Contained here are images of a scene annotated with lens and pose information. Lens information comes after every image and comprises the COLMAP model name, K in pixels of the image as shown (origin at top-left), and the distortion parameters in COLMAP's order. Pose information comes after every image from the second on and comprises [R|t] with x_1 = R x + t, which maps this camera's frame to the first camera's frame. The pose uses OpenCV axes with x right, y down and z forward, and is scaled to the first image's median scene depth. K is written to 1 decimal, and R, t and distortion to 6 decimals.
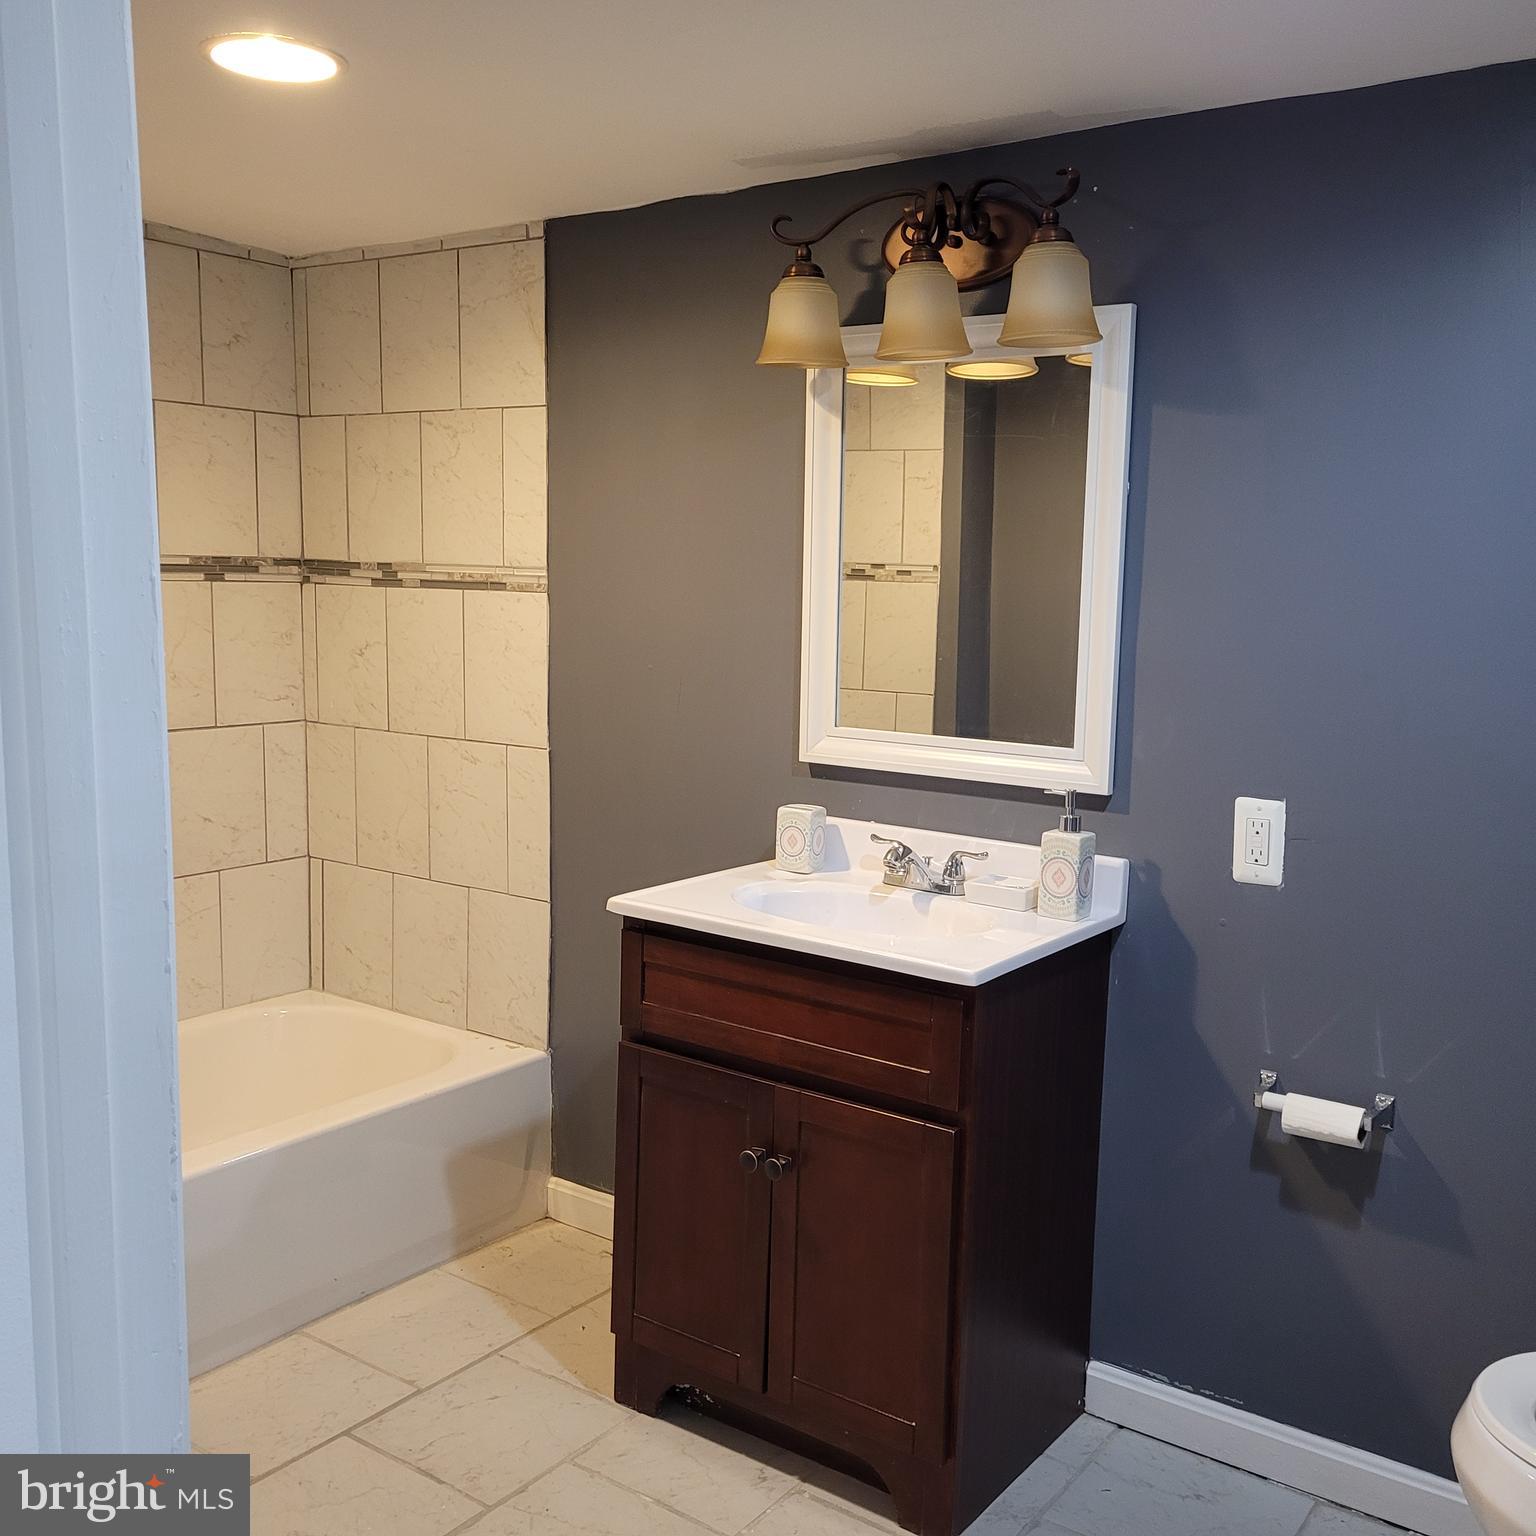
lens RADIAL K [[1518.6, 0, 768.0], [0, 1518.6, 768.0], [0, 0, 1]] dist [0.043544, -0.015555]
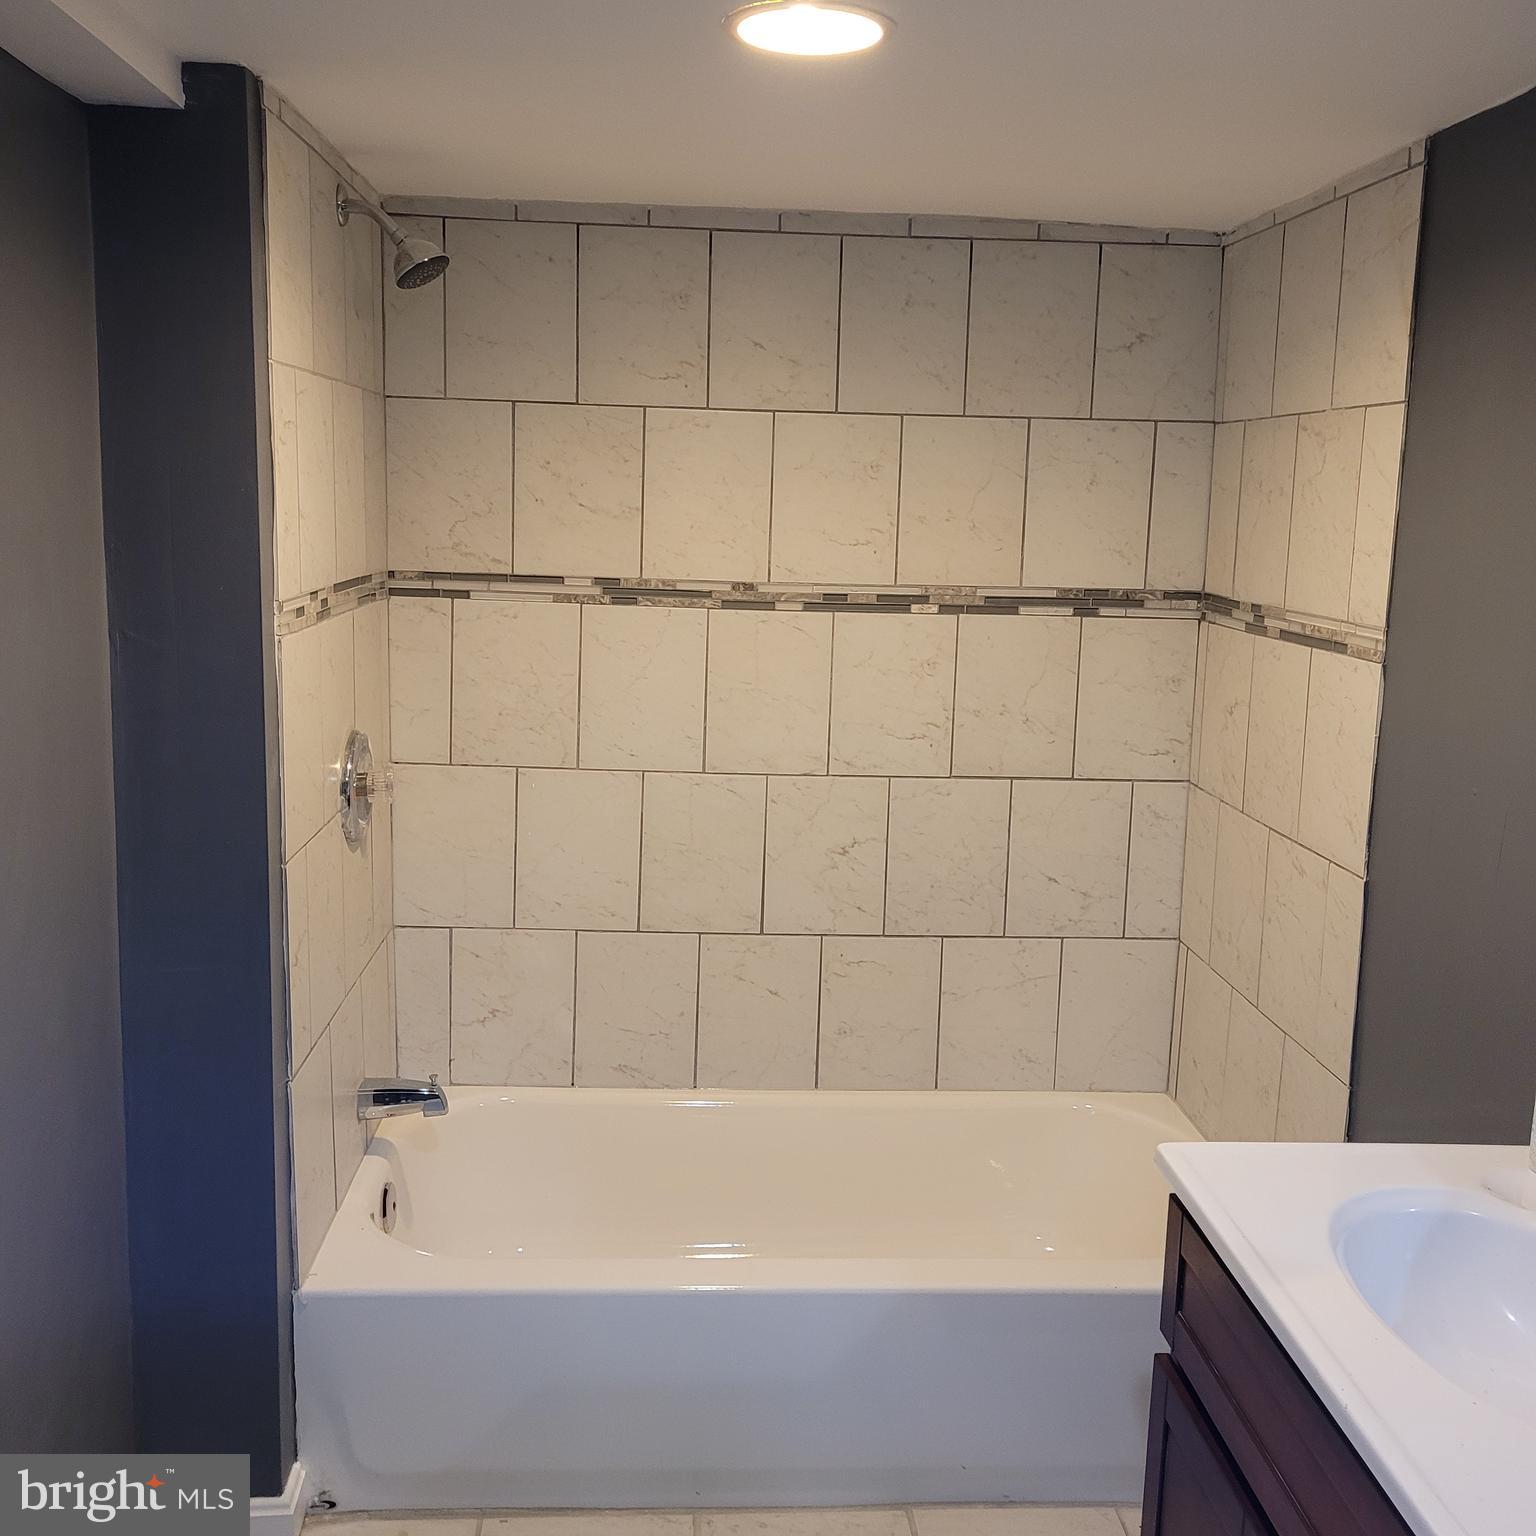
lens RADIAL K [[1523.4, 0, 769.9], [0, 1523.4, 737.9], [0, 0, 1]] dist [0.044742, -0.031067]
pose [[0.641741, 0.114438, -0.758336, 0.200804], [-0.114579, 0.992013, 0.052739, -0.078569], [0.758314, 0.053045, 0.649727, 0.291267]]
